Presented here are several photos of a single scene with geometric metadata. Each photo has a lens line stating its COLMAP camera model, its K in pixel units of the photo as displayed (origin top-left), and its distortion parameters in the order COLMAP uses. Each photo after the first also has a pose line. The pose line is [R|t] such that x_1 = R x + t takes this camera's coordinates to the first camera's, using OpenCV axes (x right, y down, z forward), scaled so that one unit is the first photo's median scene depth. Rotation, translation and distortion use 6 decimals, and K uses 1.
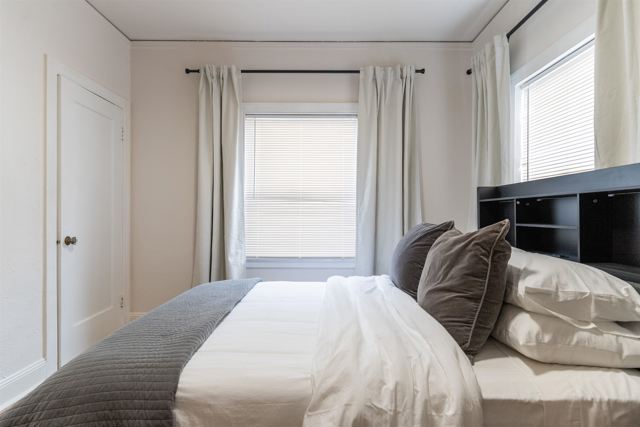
lens RADIAL K [[338.8, 0, 319.3], [0, 338.8, 212.8], [0, 0, 1]] dist [-0.004420, 0.000036]
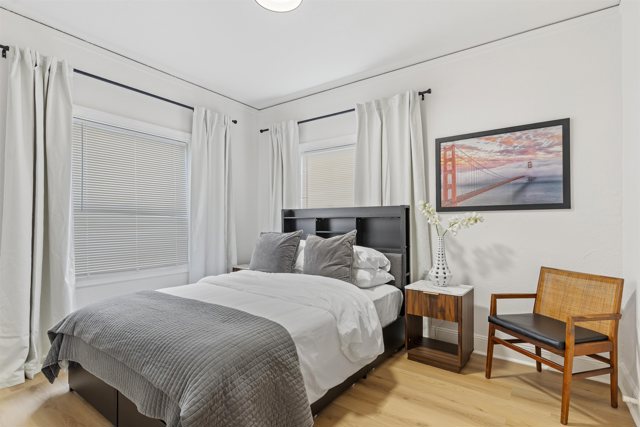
lens RADIAL K [[312.1, 0, 320.7], [0, 312.1, 218.4], [0, 0, 1]] dist [-0.005715, -0.000487]
pose [[0.581664, 0.009912, 0.813369, -0.525585], [-0.000079, 0.999926, -0.012129, -0.013224], [-0.813429, 0.006990, 0.581622, -0.013284]]
